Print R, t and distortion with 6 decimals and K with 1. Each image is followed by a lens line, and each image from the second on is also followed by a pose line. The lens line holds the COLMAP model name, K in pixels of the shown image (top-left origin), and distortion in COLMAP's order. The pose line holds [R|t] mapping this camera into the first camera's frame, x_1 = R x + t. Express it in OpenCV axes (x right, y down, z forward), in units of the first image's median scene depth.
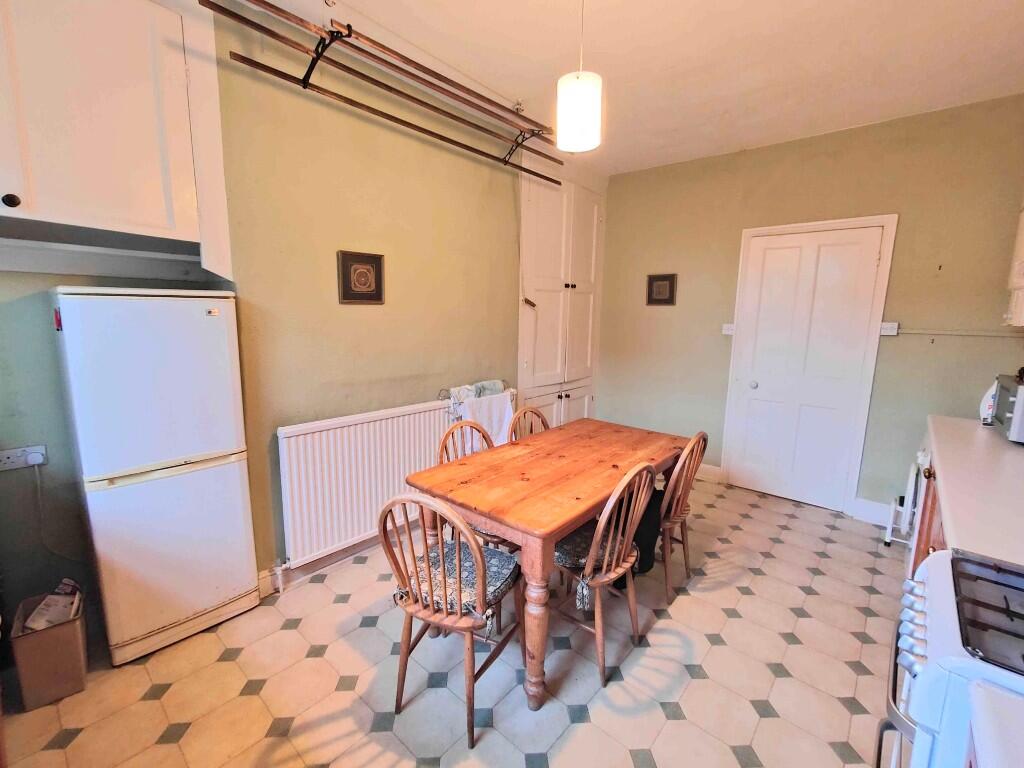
lens RADIAL K [[451.2, 0, 512.6], [0, 451.2, 379.1], [0, 0, 1]] dist [0.016079, 0.000252]
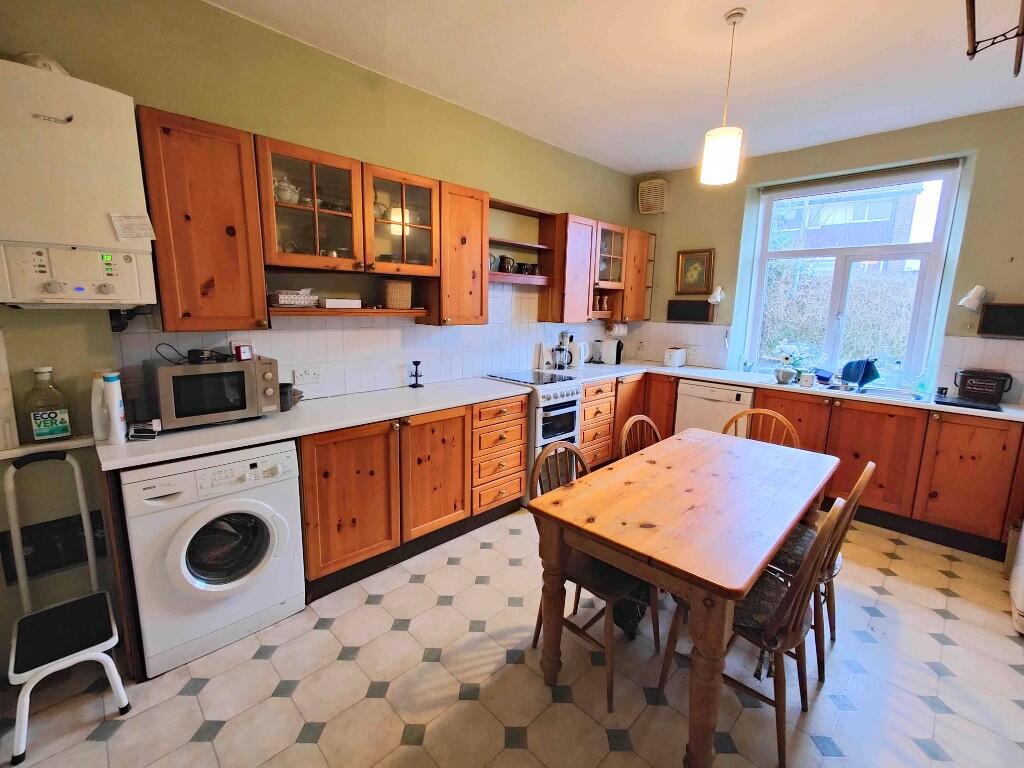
lens RADIAL K [[451.2, 0, 512.6], [0, 451.2, 379.1], [0, 0, 1]] dist [0.016079, 0.000252]
pose [[-0.996463, -0.056466, 0.062229, 0.415668], [-0.033862, 0.947611, 0.317628, -0.247738], [-0.076904, 0.314398, -0.946171, 1.643003]]
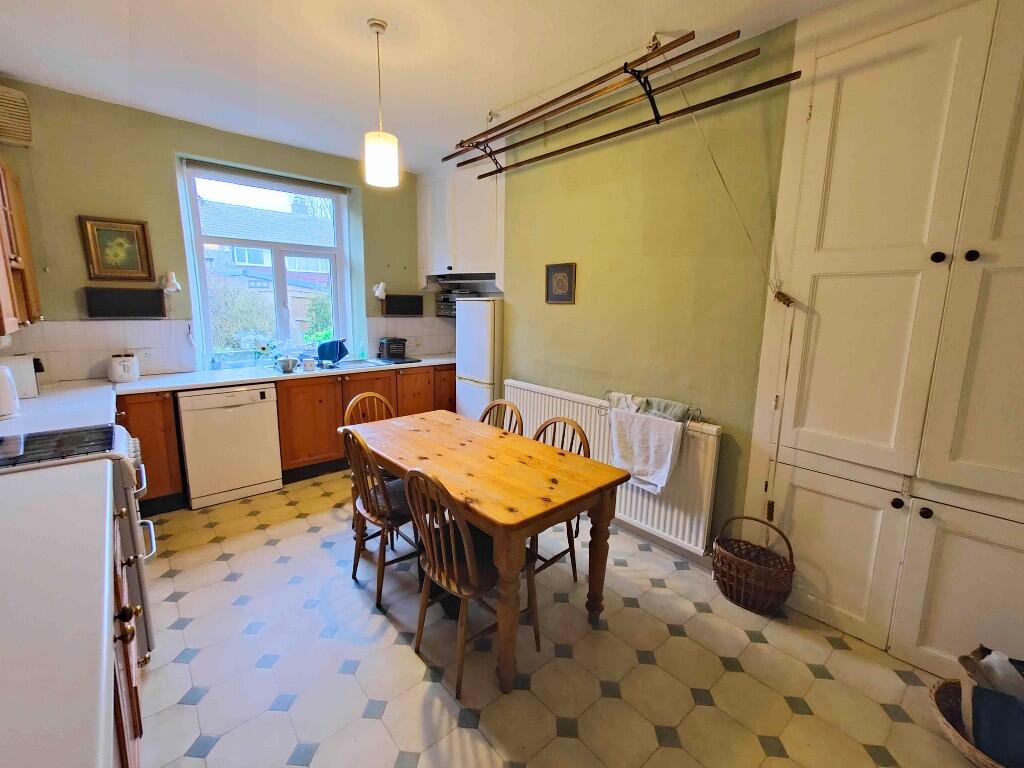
lens RADIAL K [[451.0, 0, 515.4], [0, 451.0, 379.6], [0, 0, 1]] dist [0.000052, 0.000498]
pose [[-0.140745, 0.147965, -0.978927, 0.999969], [-0.171836, 0.970111, 0.171338, -0.160659], [0.975020, 0.192330, -0.111113, 1.099953]]
